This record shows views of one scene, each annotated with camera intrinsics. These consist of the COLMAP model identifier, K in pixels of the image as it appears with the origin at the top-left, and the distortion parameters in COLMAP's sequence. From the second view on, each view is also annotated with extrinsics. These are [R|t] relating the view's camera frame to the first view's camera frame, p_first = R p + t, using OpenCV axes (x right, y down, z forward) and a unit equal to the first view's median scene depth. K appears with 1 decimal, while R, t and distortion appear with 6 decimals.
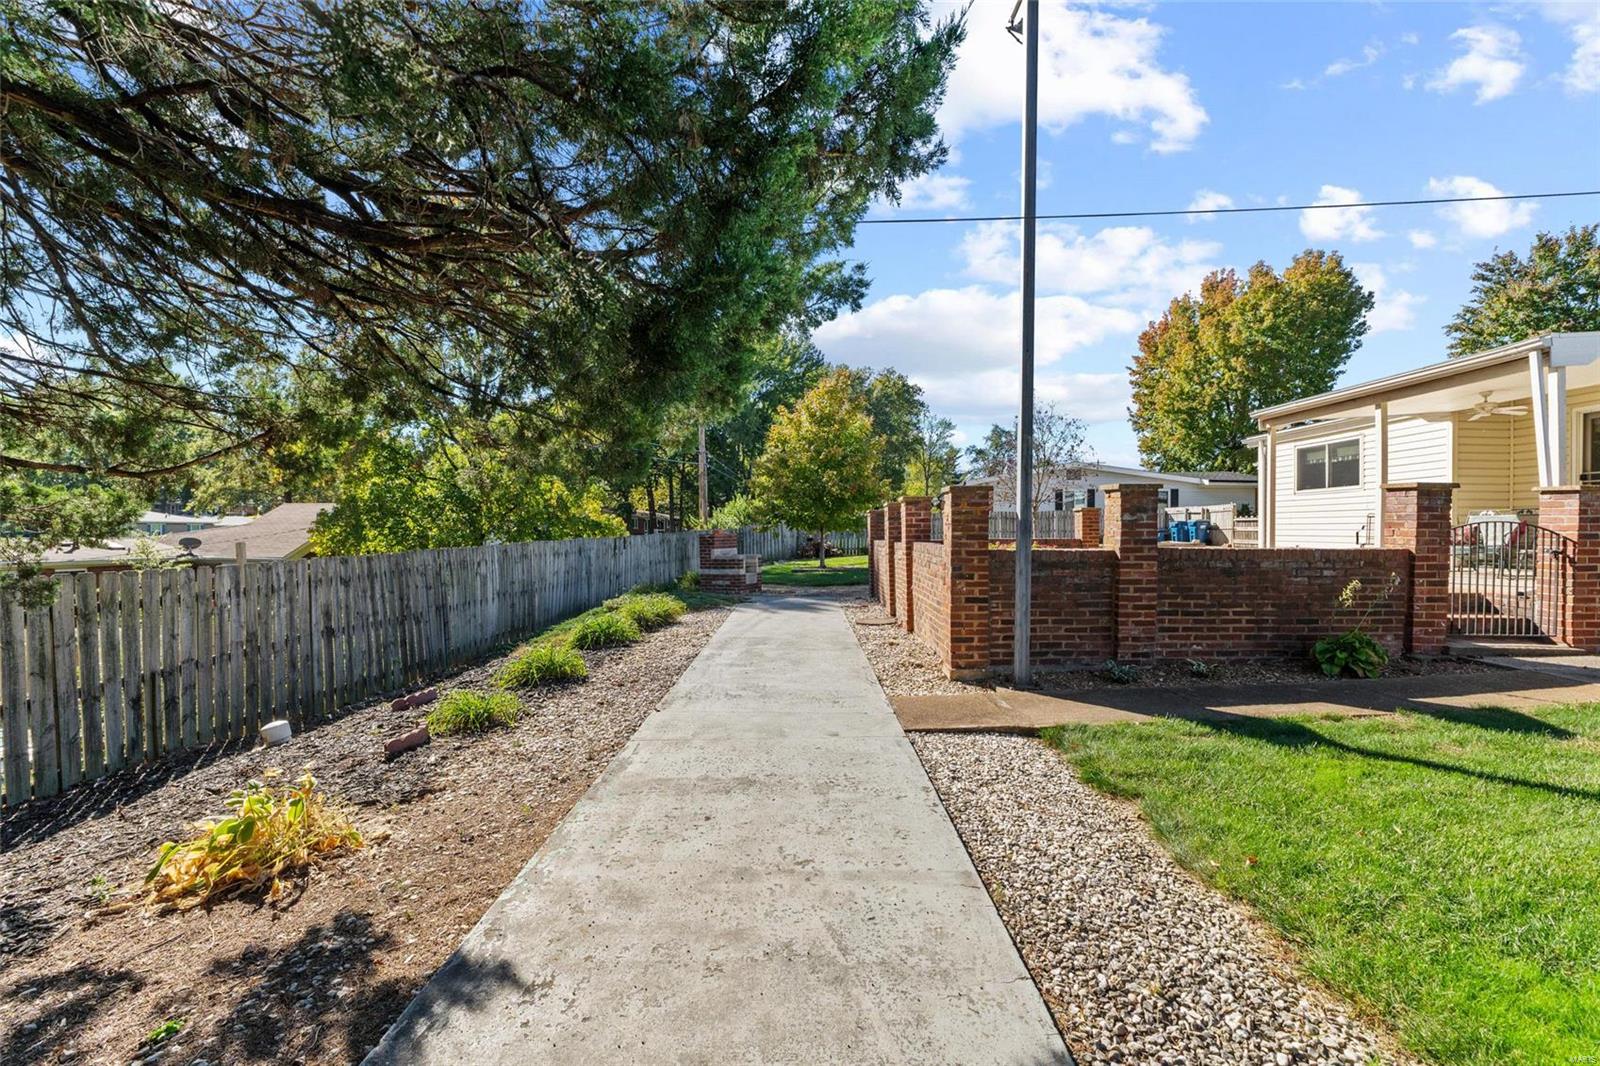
lens RADIAL K [[666.2, 0, 802.7], [0, 666.2, 535.9], [0, 0, 1]] dist [-0.006563, -0.000493]
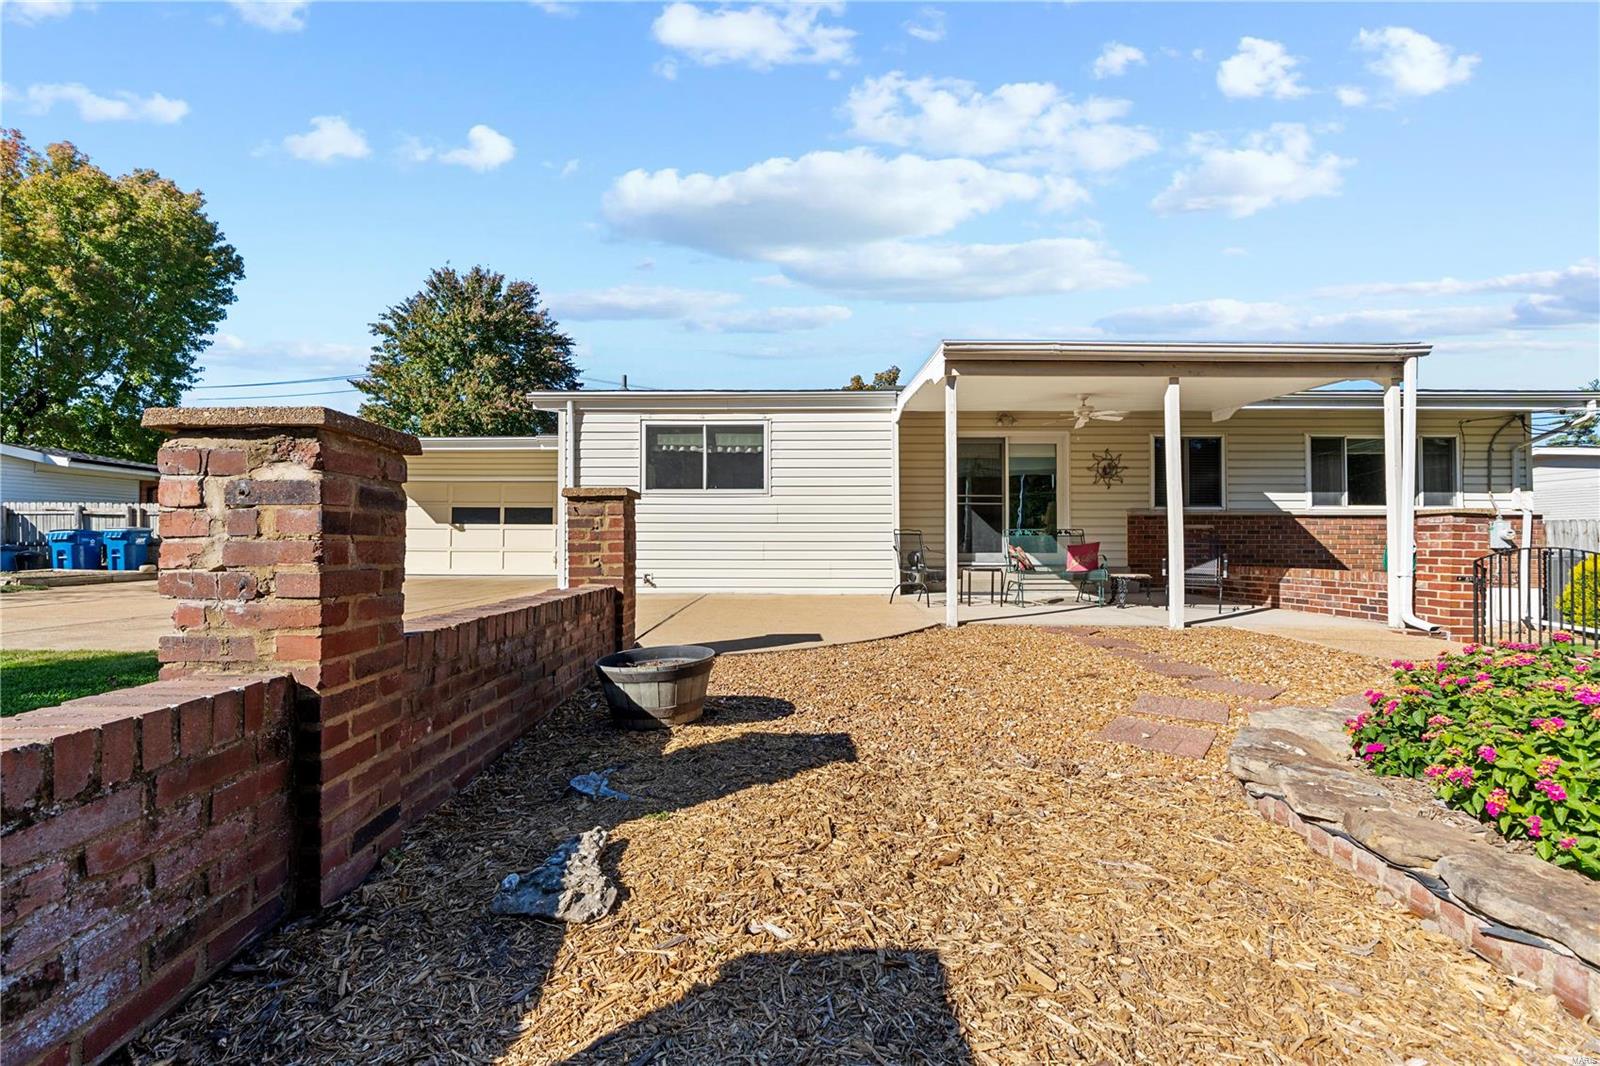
lens RADIAL K [[666.2, 0, 800.3], [0, 666.2, 535.1], [0, 0, 1]] dist [-0.006563, -0.000493]
pose [[-0.004066, 0.013255, 0.999904, 0.046203], [0.007894, 0.999881, -0.013222, -0.006445], [-0.999961, 0.007840, -0.004170, 0.399067]]
